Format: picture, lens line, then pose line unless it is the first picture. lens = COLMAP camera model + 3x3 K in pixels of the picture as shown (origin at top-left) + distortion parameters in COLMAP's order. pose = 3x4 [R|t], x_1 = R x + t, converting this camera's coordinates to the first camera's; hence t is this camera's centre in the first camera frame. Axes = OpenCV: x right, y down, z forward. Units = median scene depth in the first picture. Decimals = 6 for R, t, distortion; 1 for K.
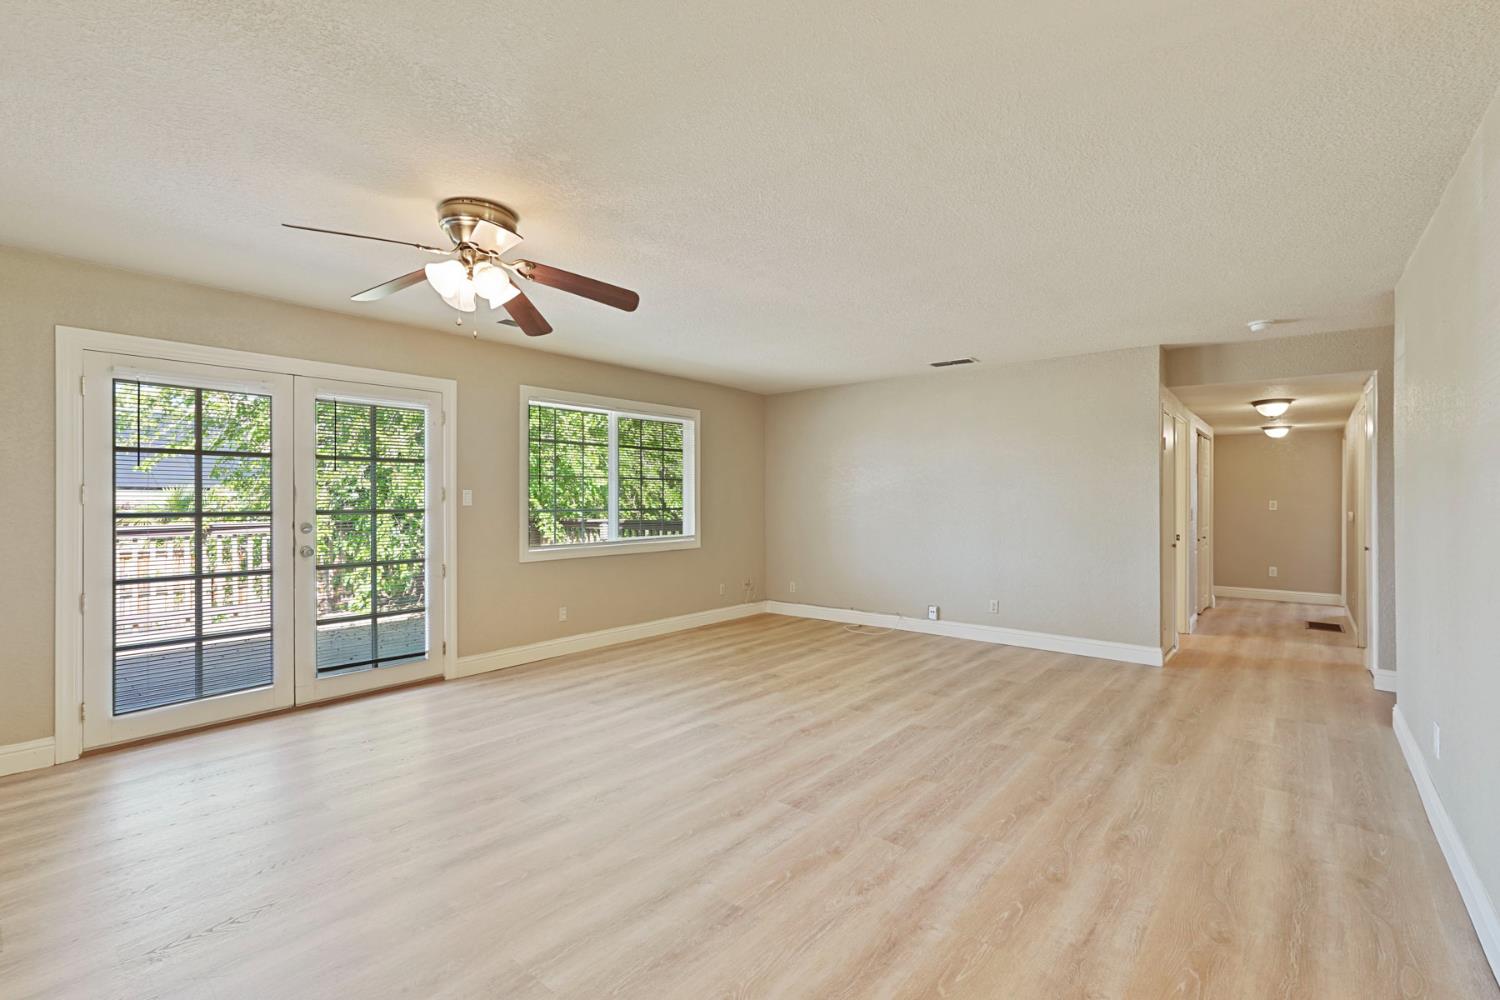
lens RADIAL K [[671.8, 0, 762.5], [0, 671.8, 502.4], [0, 0, 1]] dist [-0.012493, 0.012605]
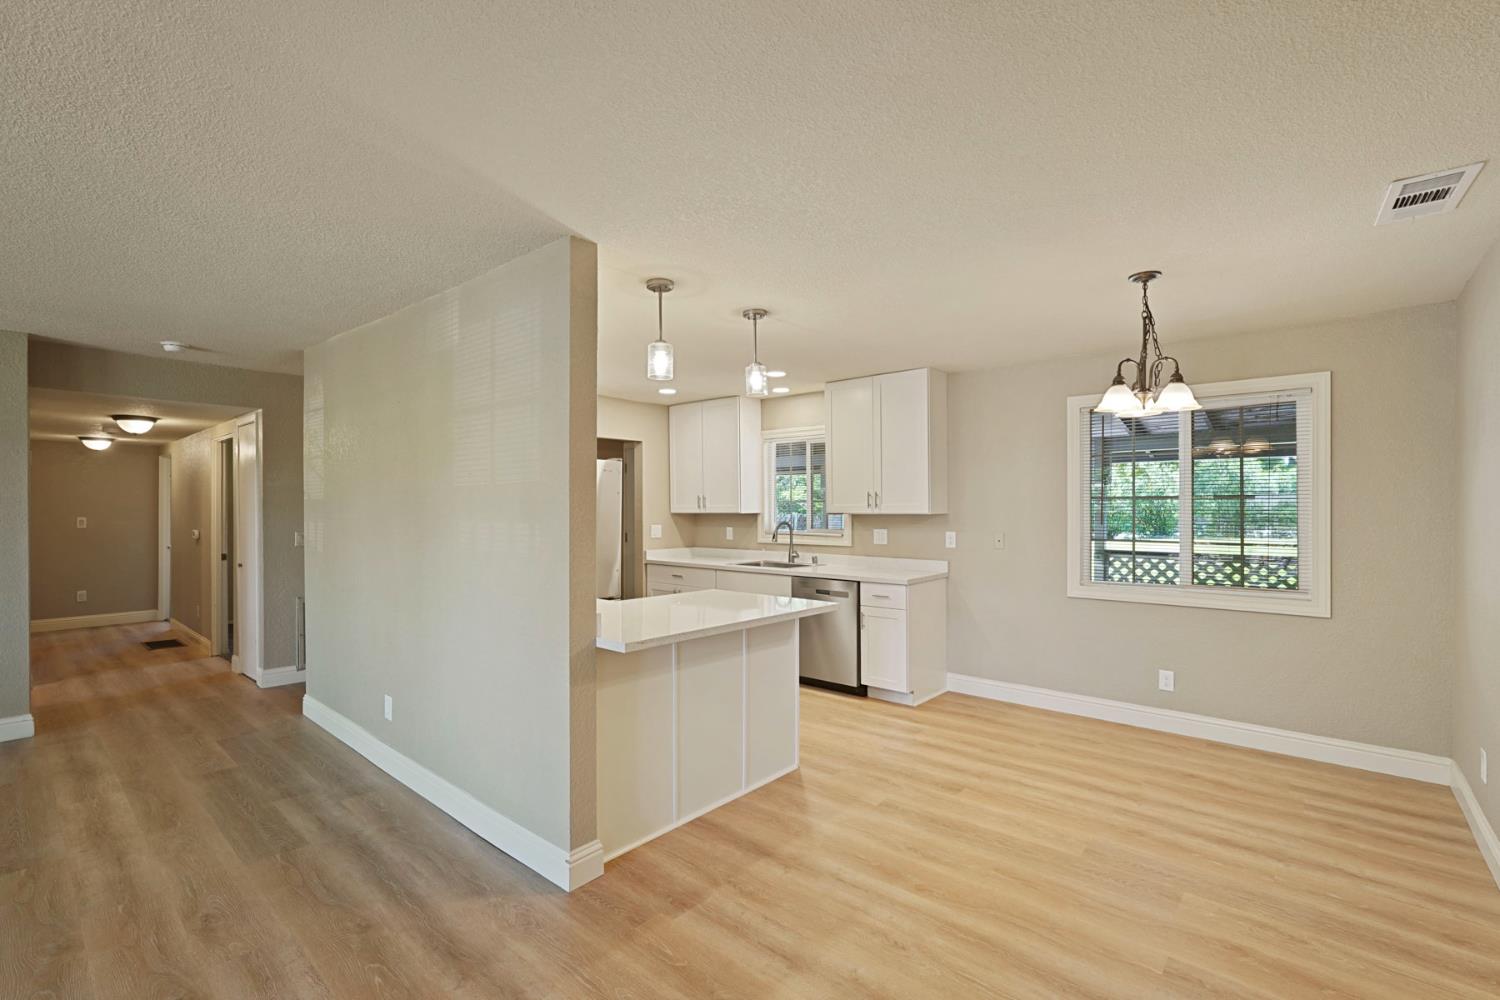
lens RADIAL K [[664.8, 0, 750.5], [0, 664.8, 507.1], [0, 0, 1]] dist [-0.010178, 0.004400]
pose [[0.038116, -0.003261, 0.999268, -0.228187], [0.003314, 0.999990, 0.003137, -0.039672], [-0.999268, 0.003192, 0.038126, 0.158400]]
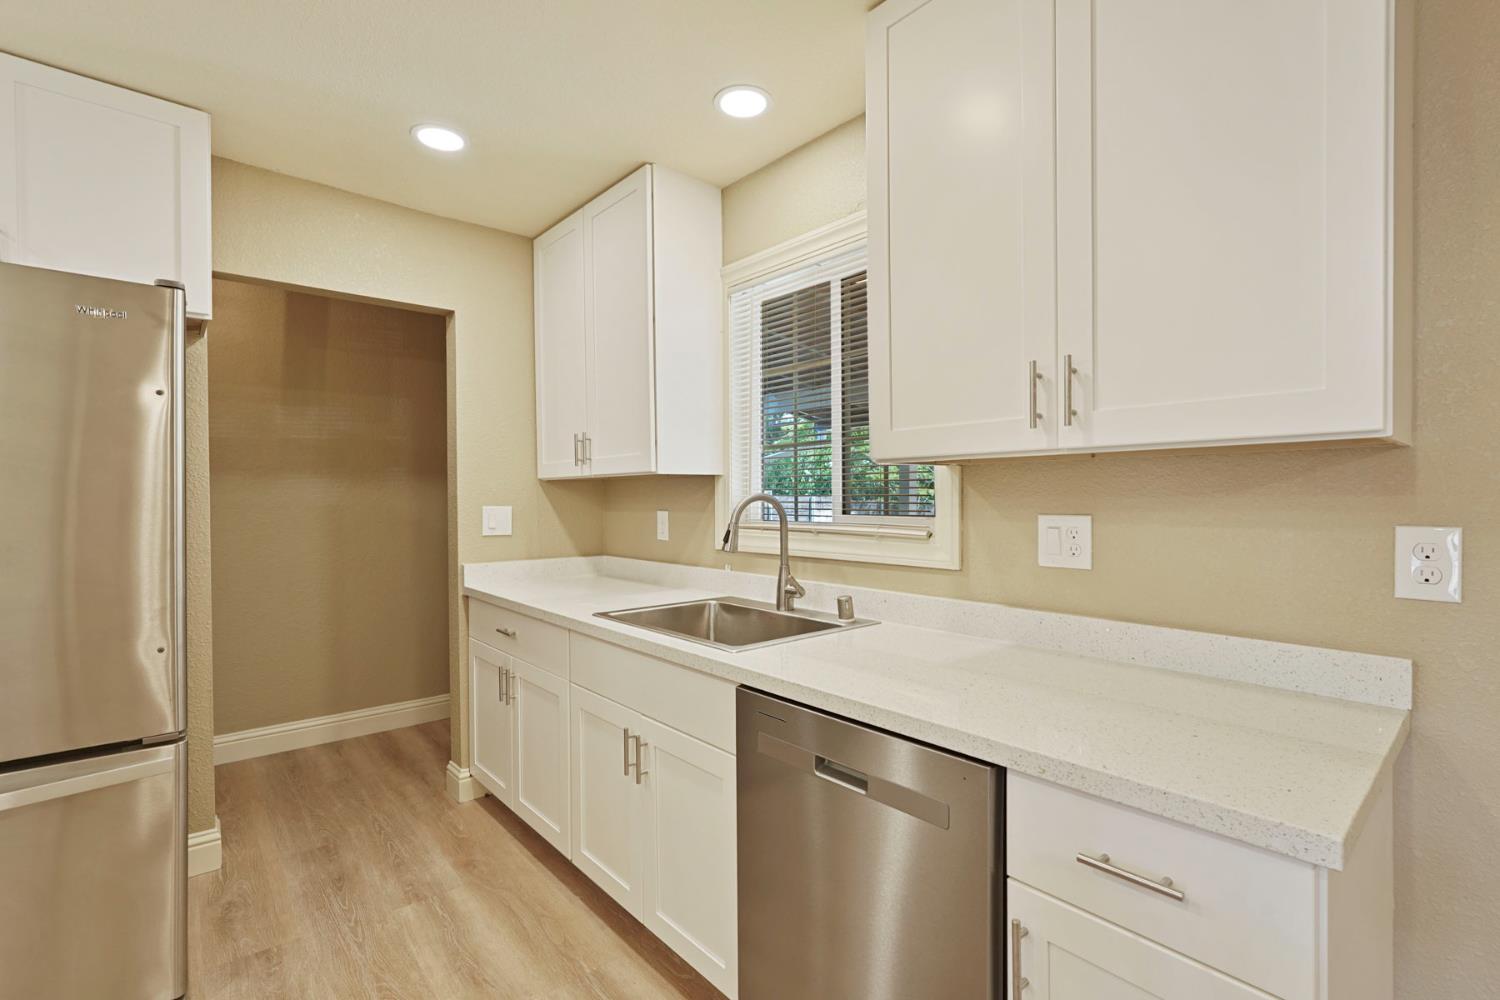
lens RADIAL K [[671.8, 0, 762.5], [0, 671.8, 502.4], [0, 0, 1]] dist [-0.012493, 0.012605]
pose [[0.157290, -0.013211, 0.987464, 0.854449], [0.005361, 0.999907, 0.012524, 0.002217], [-0.987538, 0.003324, 0.157347, 0.043440]]
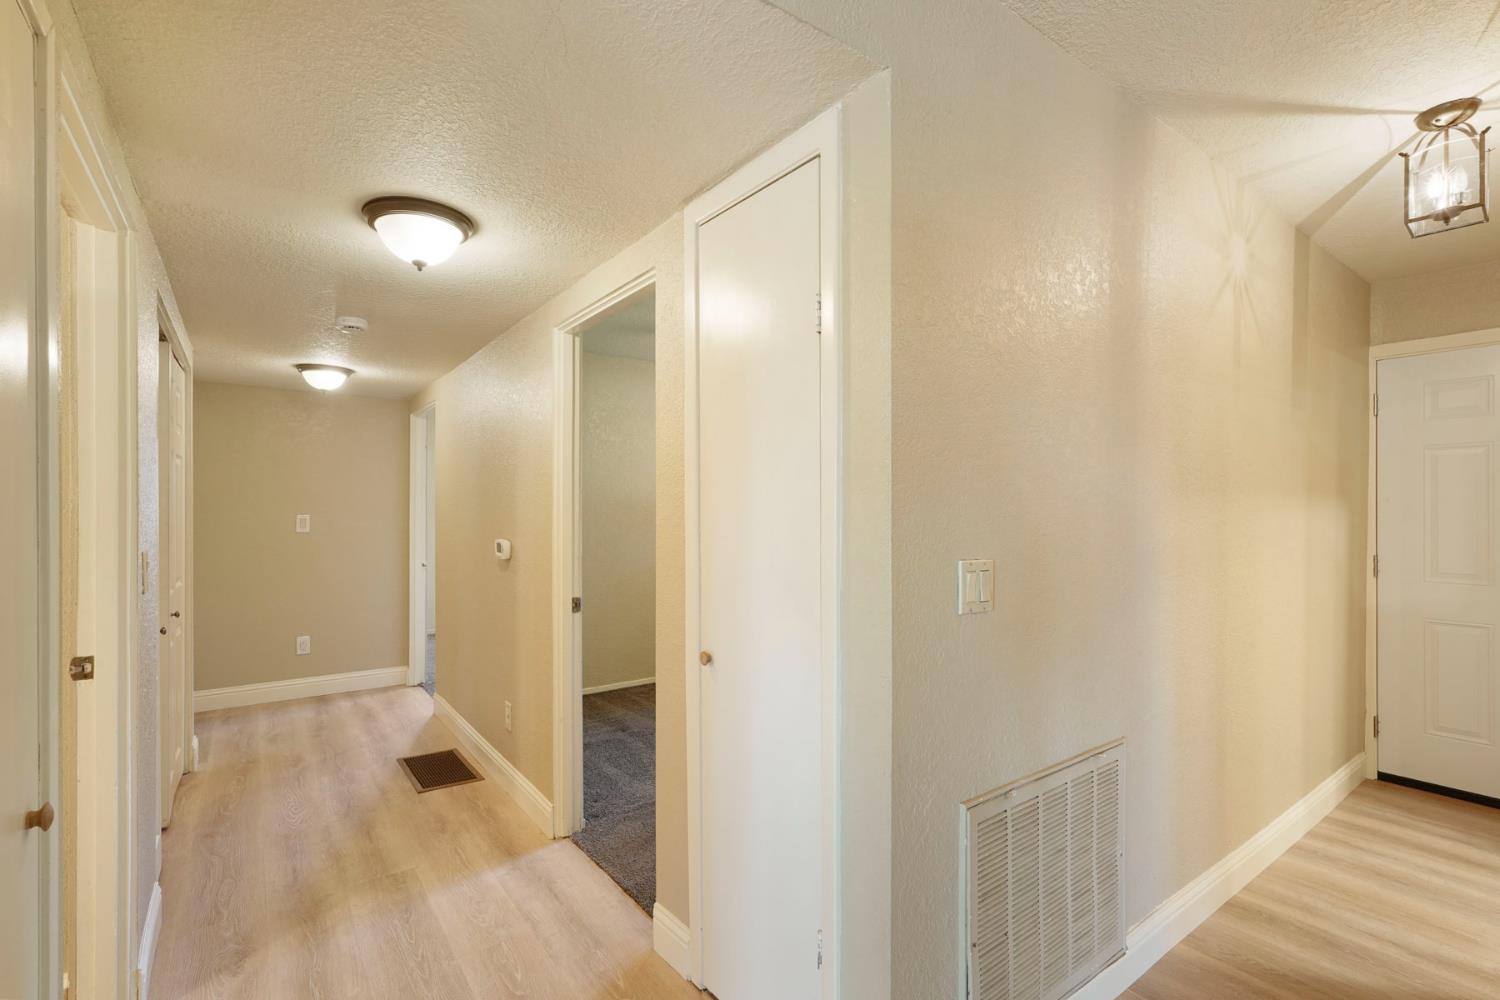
lens RADIAL K [[684.8, 0, 750.0], [0, 684.8, 500.0], [0, 0, 1]] dist [-0.002033, 0.000049]
pose [[0.258236, 0.002351, 0.966079, 0.781953], [0.010914, 0.999926, -0.005351, -0.017621], [-0.966020, 0.011926, 0.258191, 1.237637]]
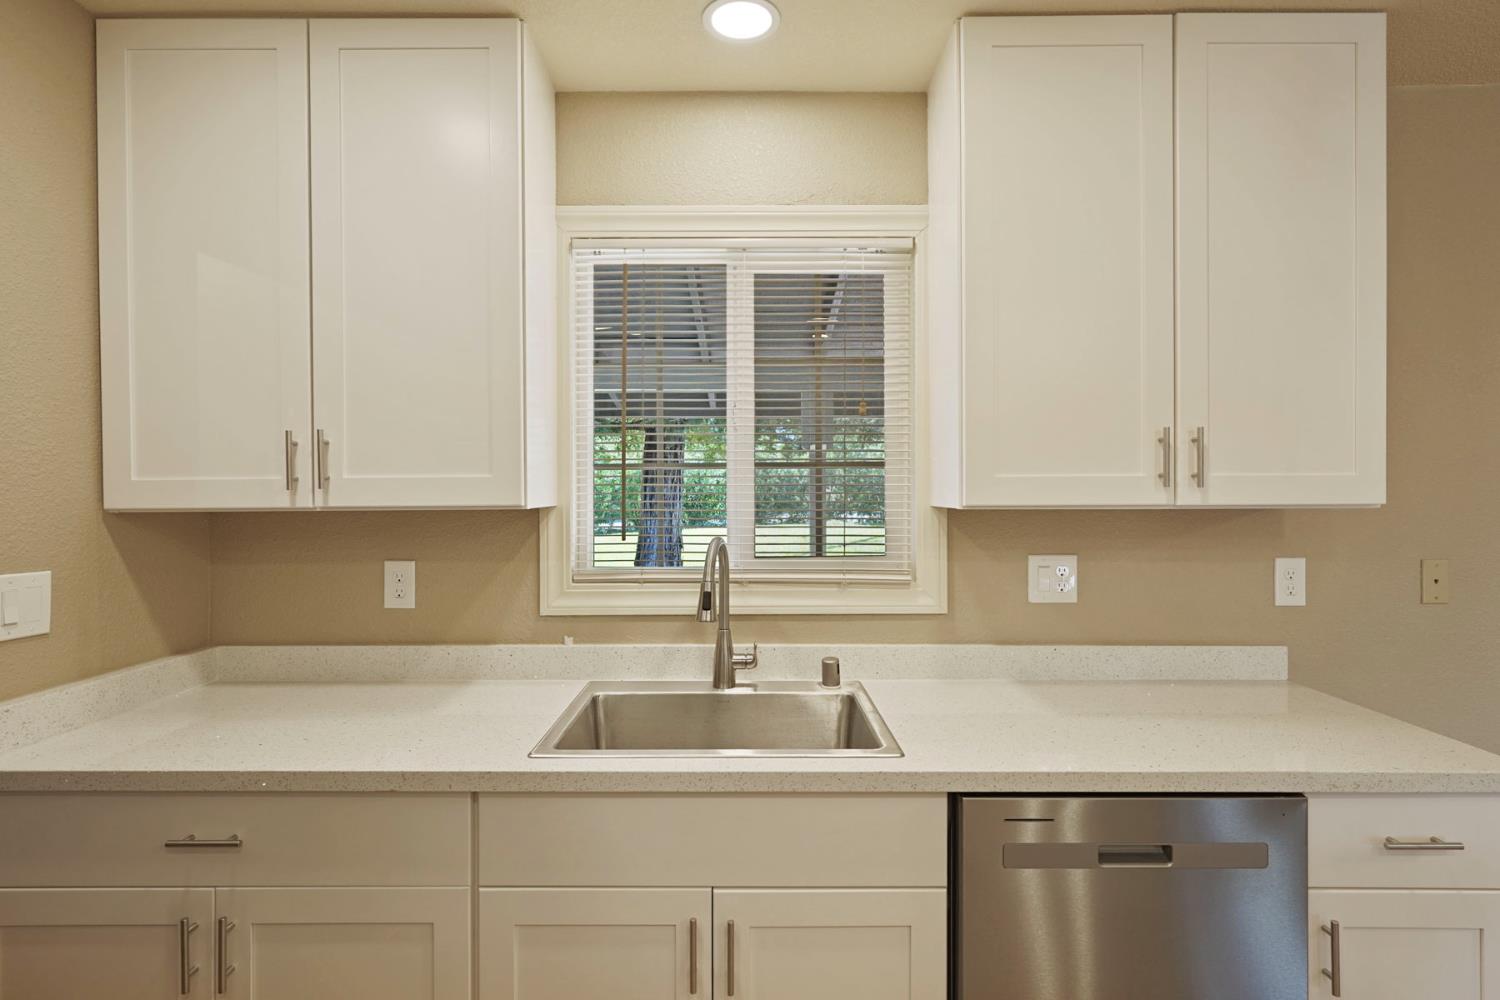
lens RADIAL K [[762.7, 0, 727.1], [0, 762.7, 494.6], [0, 0, 1]] dist [0.001755, 0.000432]
pose [[-0.623717, -0.005759, 0.781629, 1.039166], [0.000216, 0.999972, 0.007540, -0.031150], [-0.781651, 0.004872, -0.623698, 0.449219]]
